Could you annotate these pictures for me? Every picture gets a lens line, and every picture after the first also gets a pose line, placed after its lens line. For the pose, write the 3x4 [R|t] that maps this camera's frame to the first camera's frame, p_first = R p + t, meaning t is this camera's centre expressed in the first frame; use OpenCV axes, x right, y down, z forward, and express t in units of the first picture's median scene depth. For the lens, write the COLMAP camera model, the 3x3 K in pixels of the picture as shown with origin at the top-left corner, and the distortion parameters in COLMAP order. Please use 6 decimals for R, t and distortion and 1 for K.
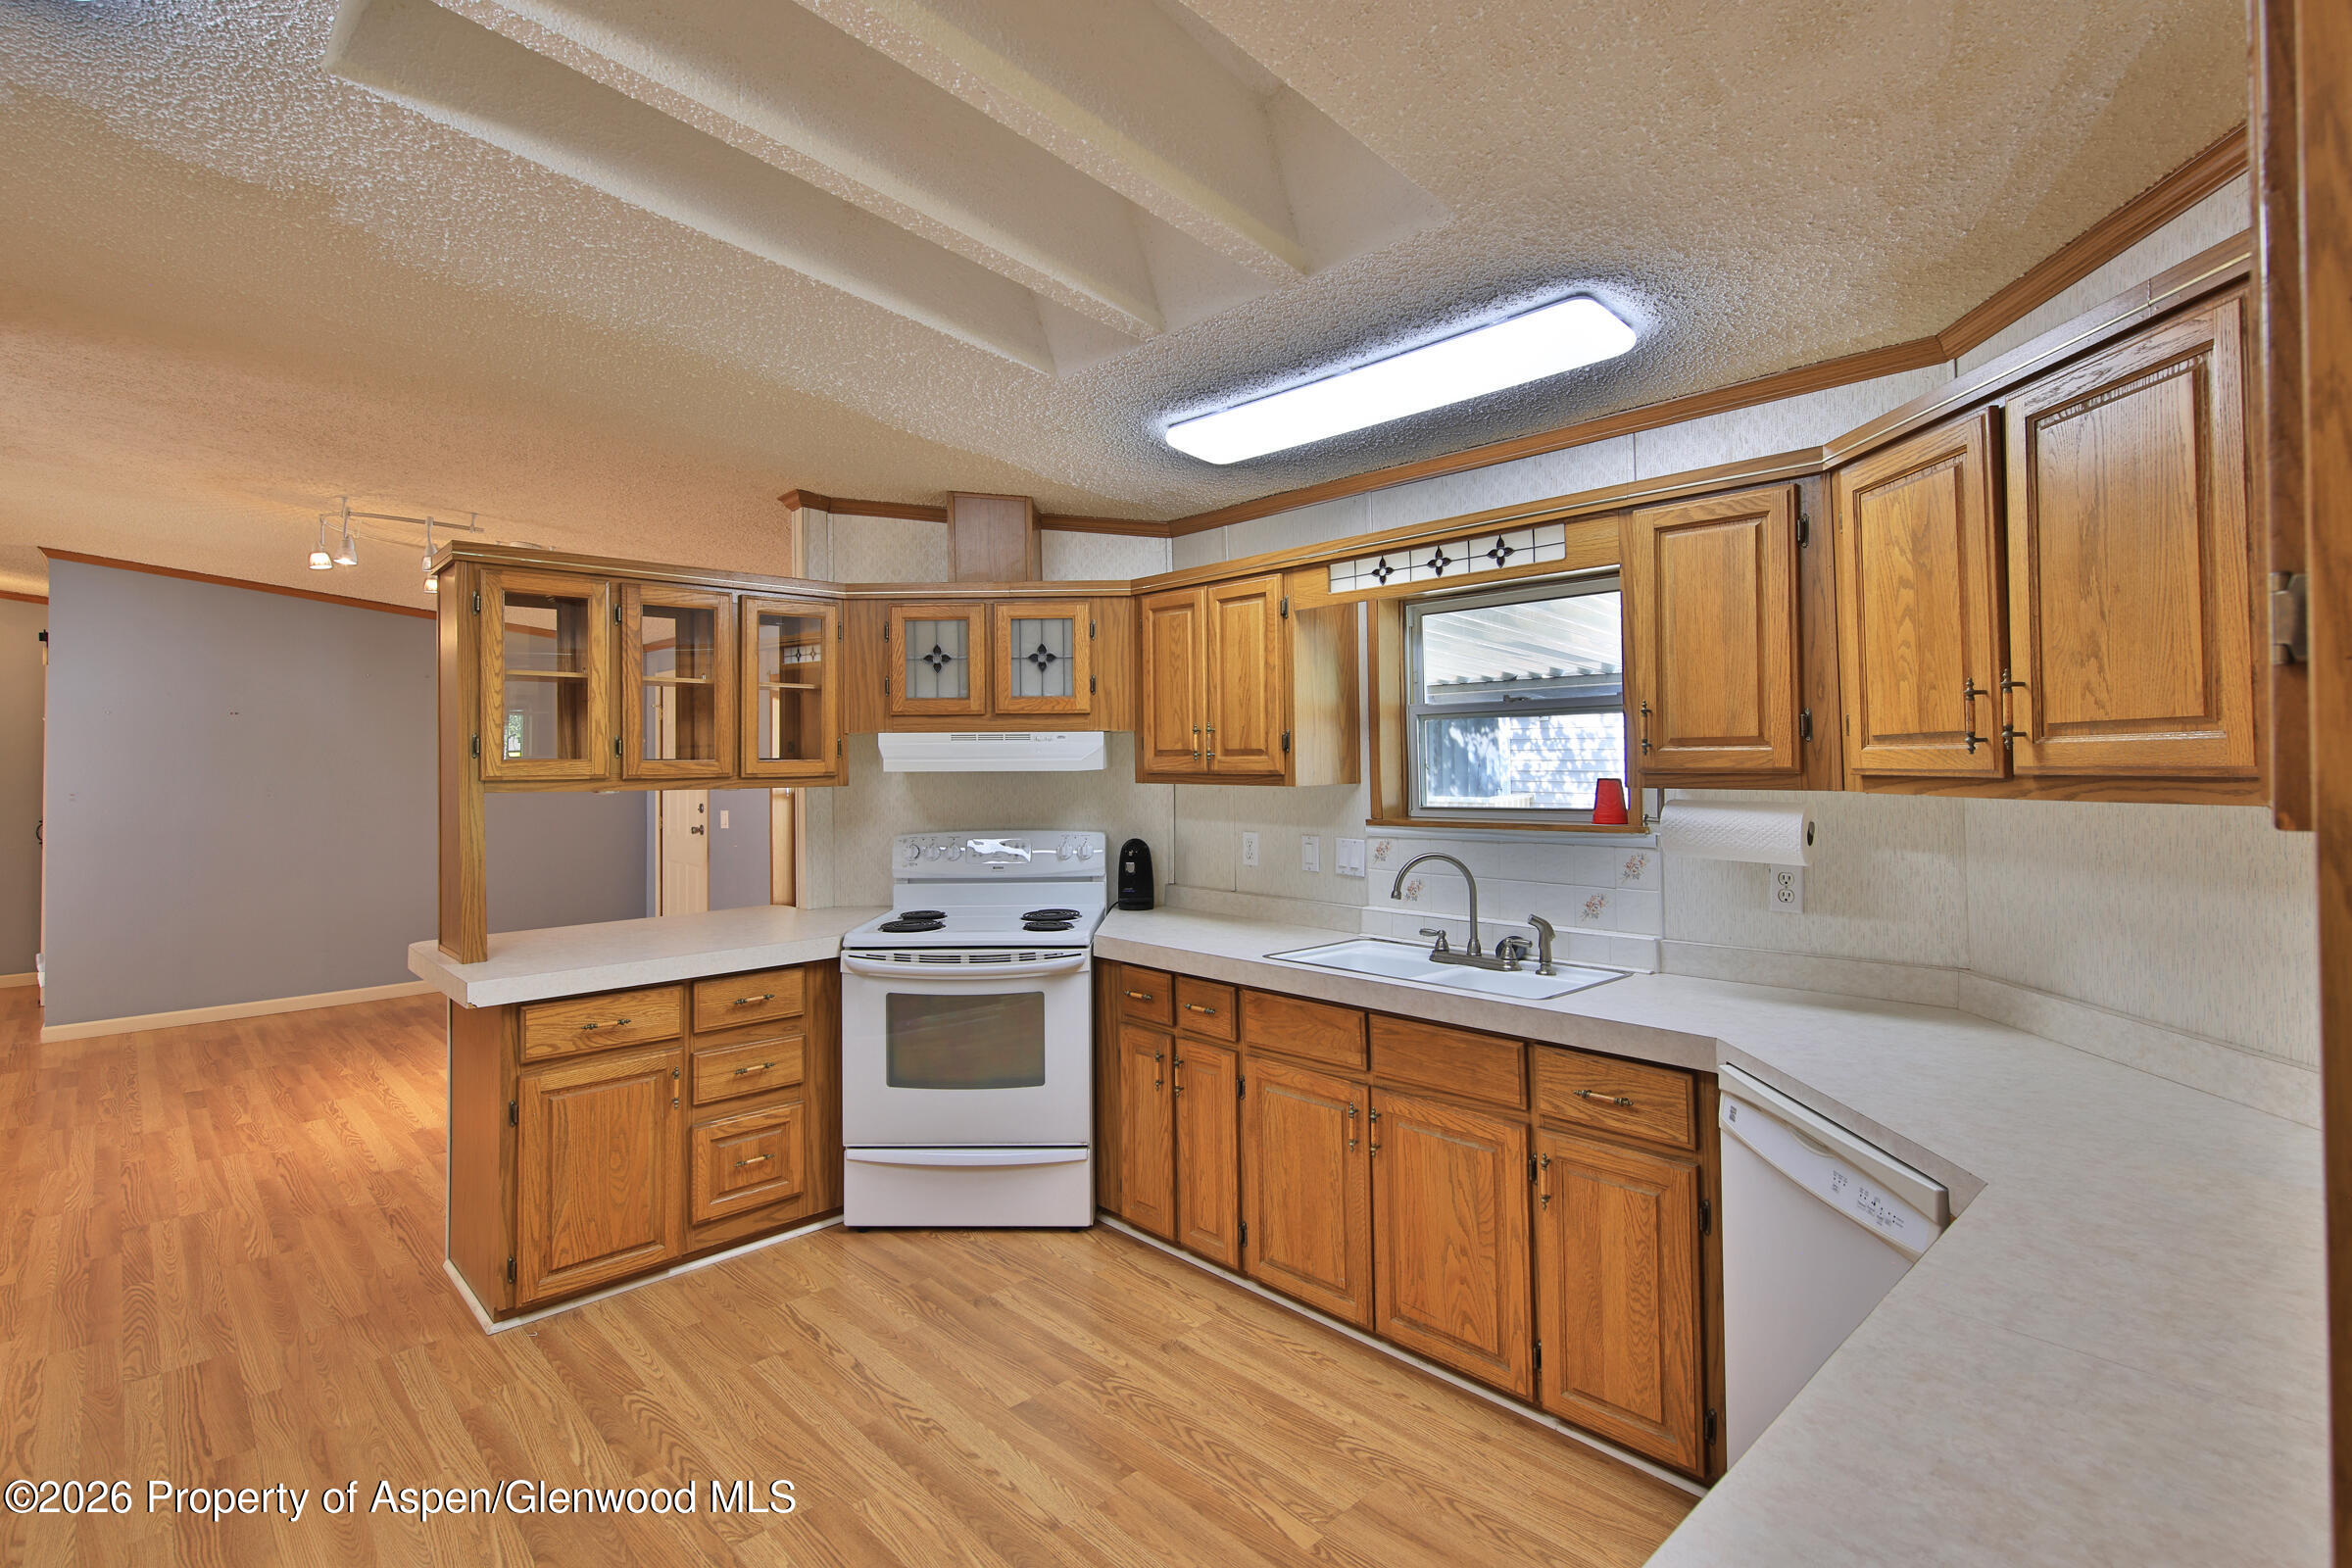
lens RADIAL K [[1109.5, 0, 1176.9], [0, 1109.5, 736.9], [0, 0, 1]] dist [0.009752, 0.000341]
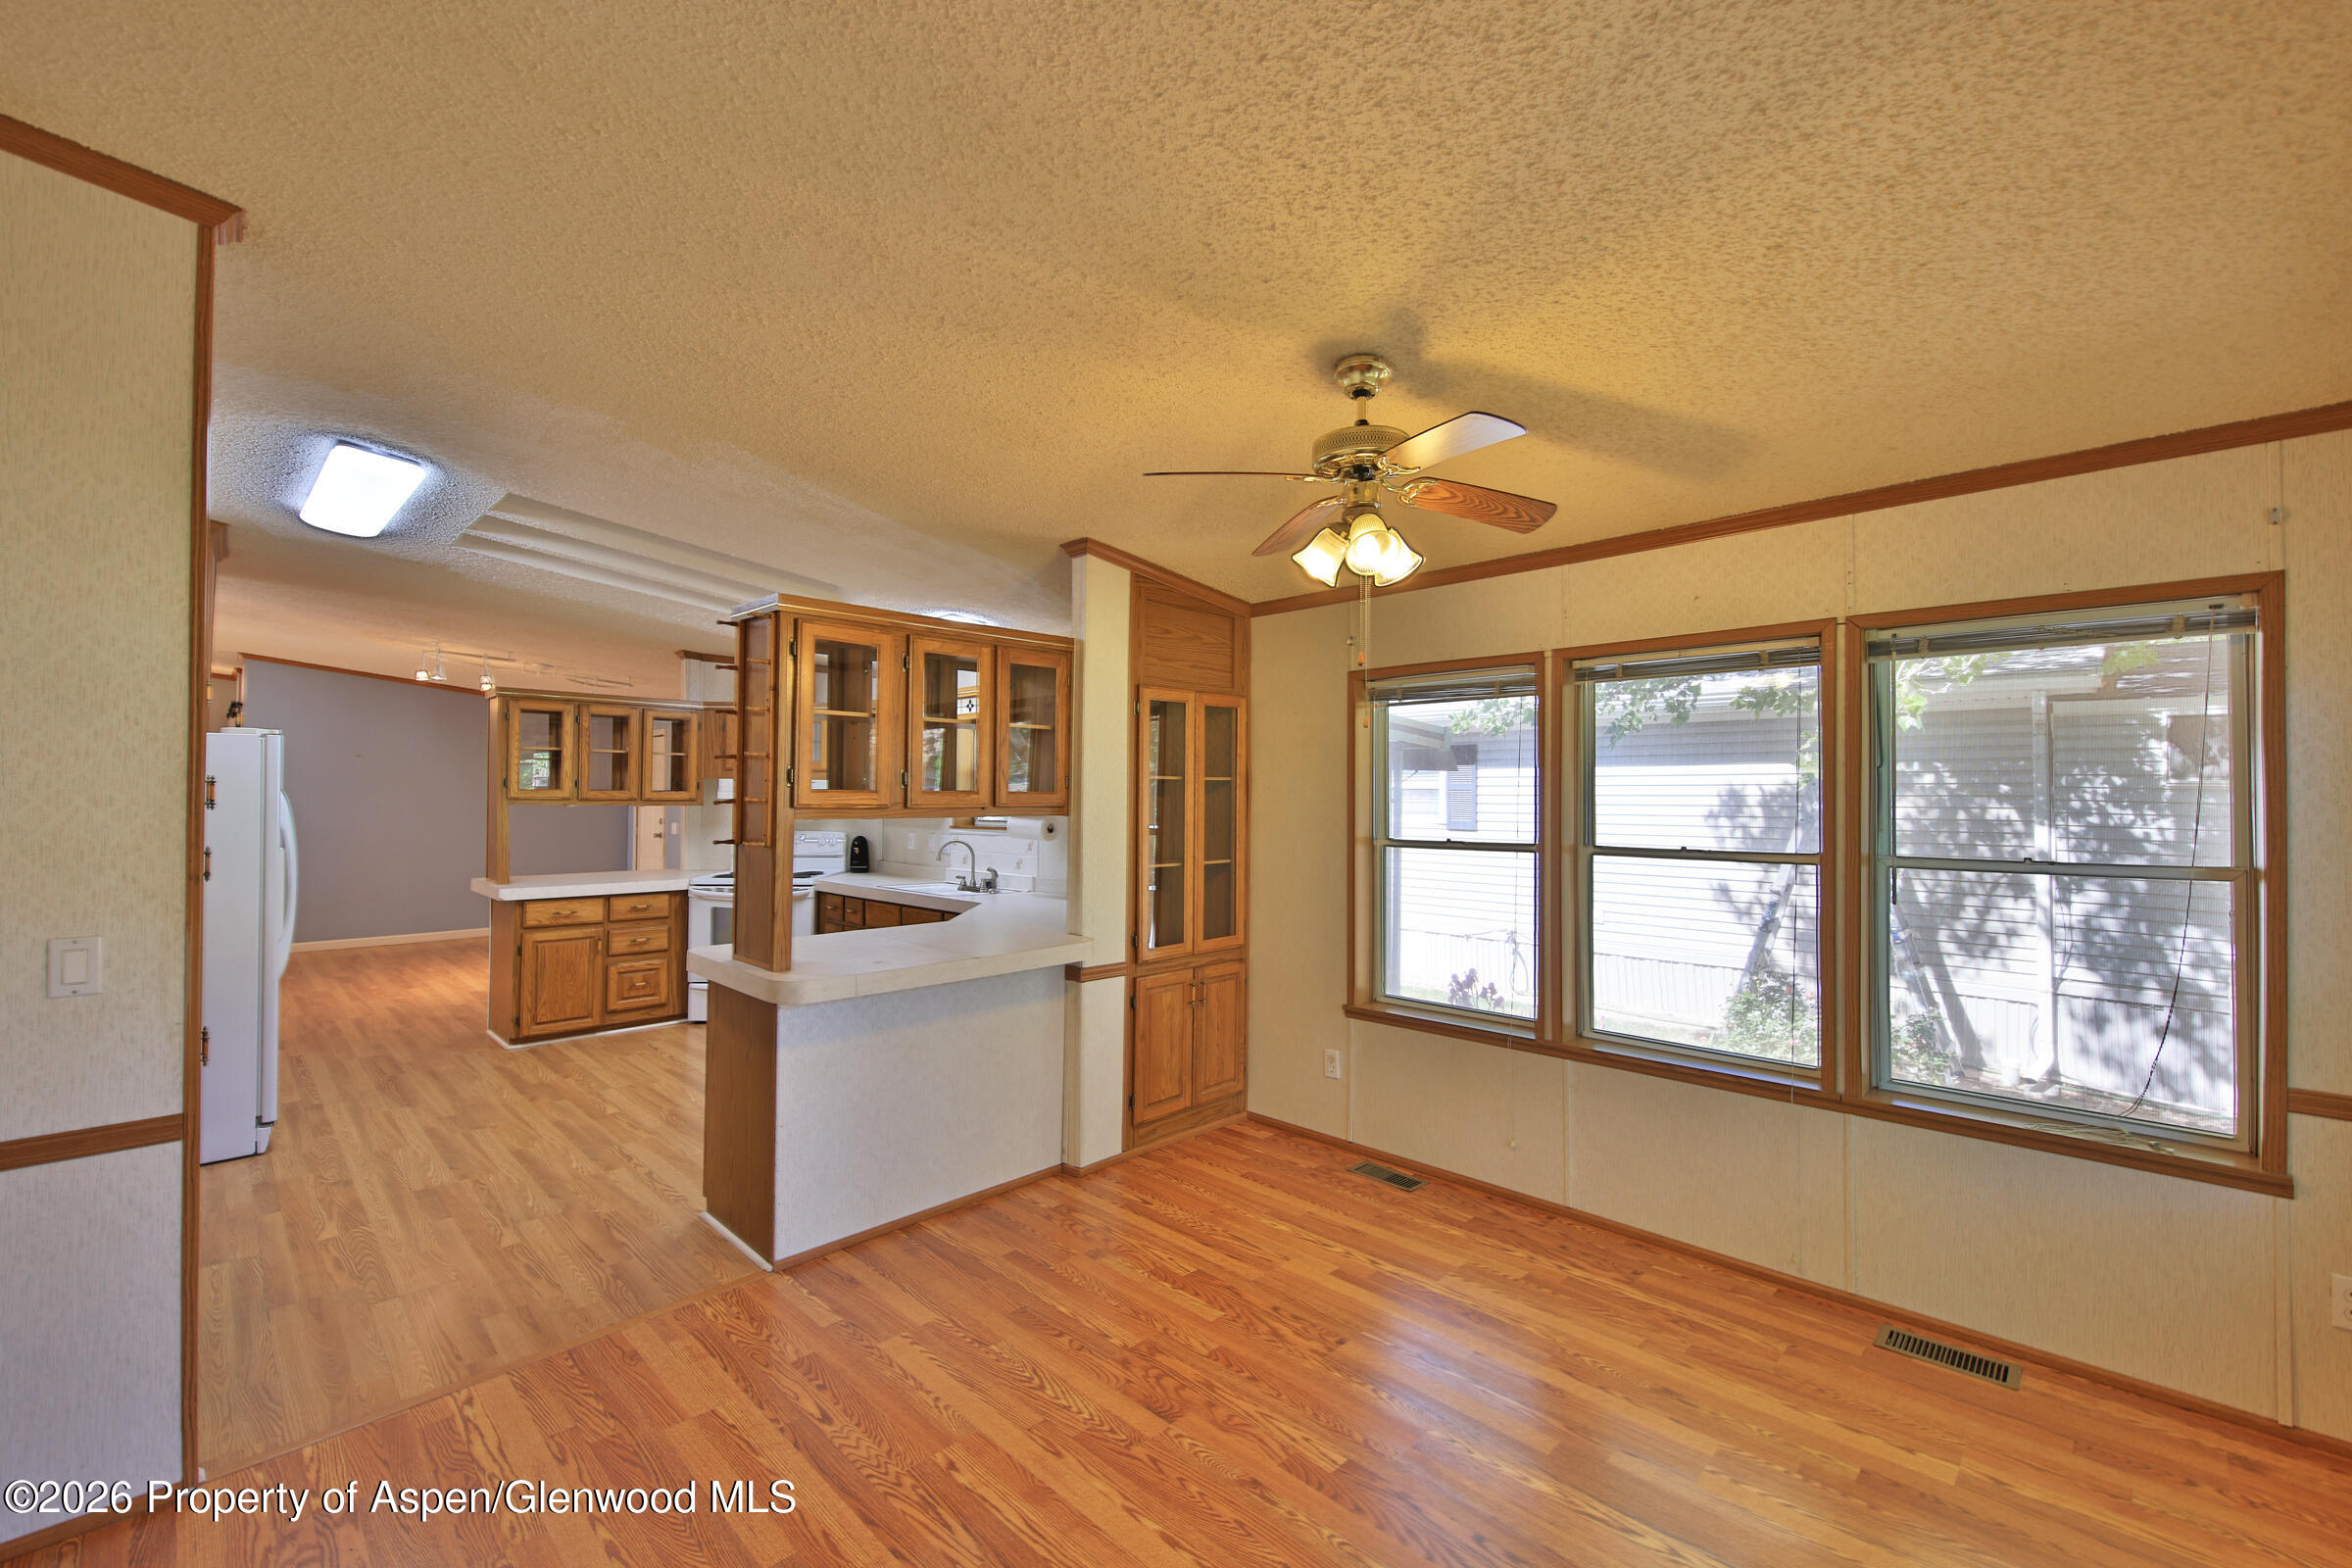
lens RADIAL K [[973.5, 0, 1181.3], [0, 973.5, 778.0], [0, 0, 1]] dist [0.010817, -0.000888]
pose [[0.999381, 0.018197, 0.030096, 0.572248], [-0.018226, 0.999834, 0.000691, -0.023996], [-0.030078, -0.001240, 0.999547, -0.859415]]
